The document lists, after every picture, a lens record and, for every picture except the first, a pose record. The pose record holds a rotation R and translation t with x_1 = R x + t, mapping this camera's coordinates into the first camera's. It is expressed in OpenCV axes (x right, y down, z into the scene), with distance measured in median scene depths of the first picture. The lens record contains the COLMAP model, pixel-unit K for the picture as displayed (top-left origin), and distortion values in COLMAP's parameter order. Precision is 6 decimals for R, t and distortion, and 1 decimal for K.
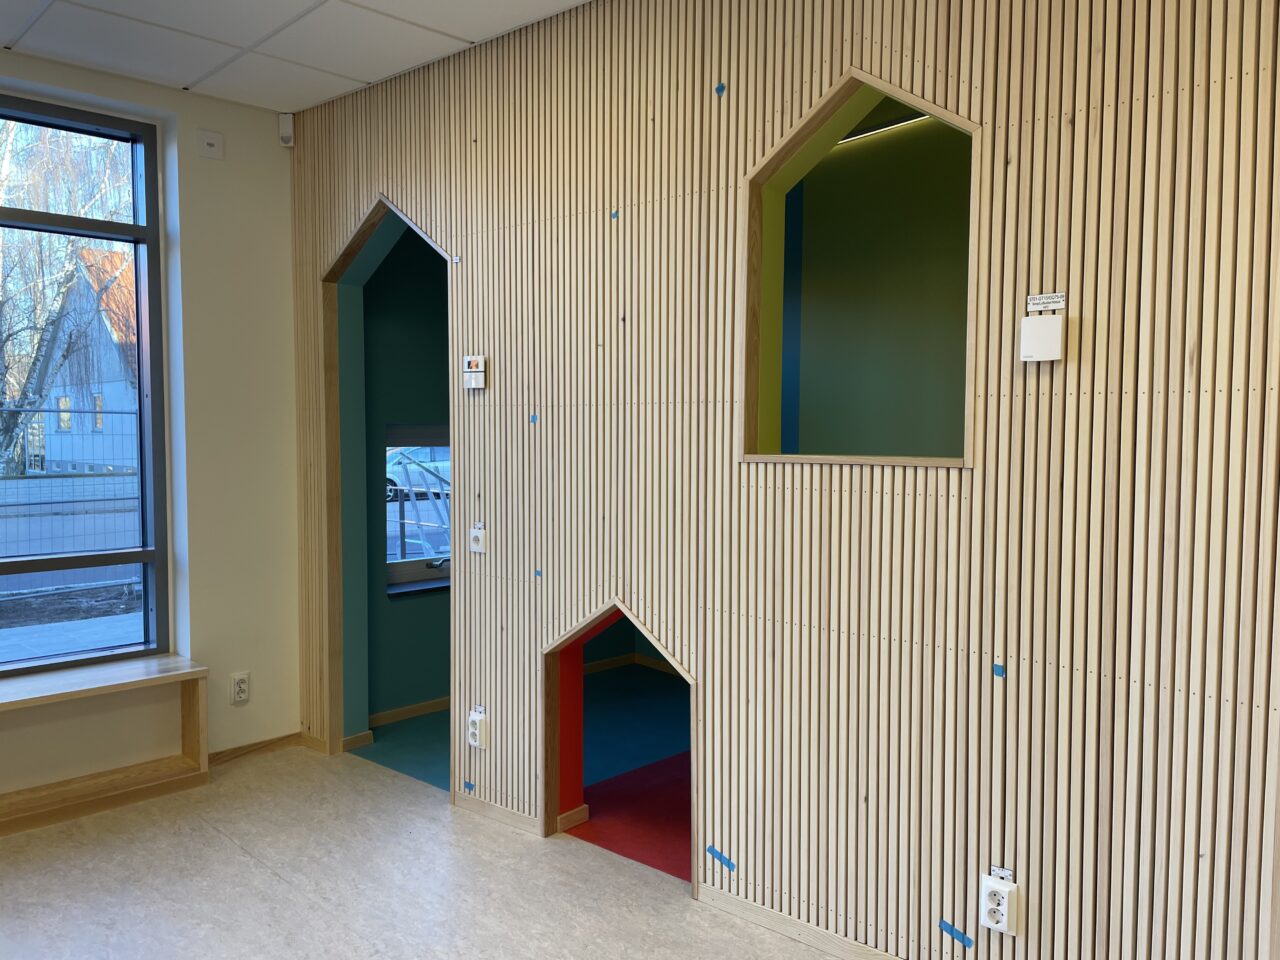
lens RADIAL K [[977.3, 0, 640.0], [0, 977.3, 480.0], [0, 0, 1]] dist [0.069949, -0.081960]
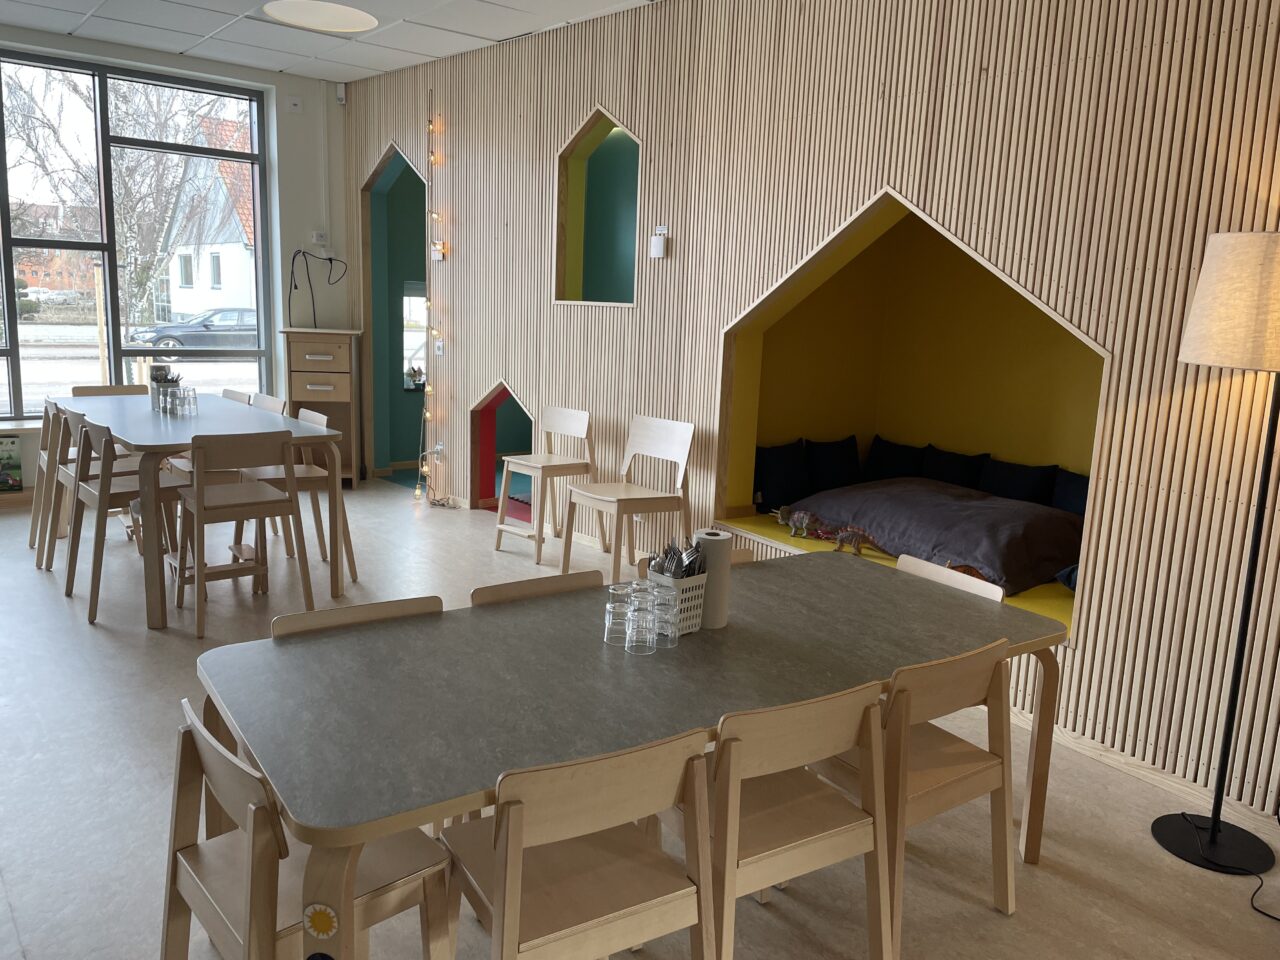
lens RADIAL K [[977.3, 0, 640.0], [0, 977.3, 480.0], [0, 0, 1]] dist [0.069949, -0.081960]
pose [[0.994475, 0.053530, -0.090305, 0.375354], [-0.042010, 0.991272, 0.124964, 0.061362], [0.096206, -0.120479, 0.988043, -0.762082]]
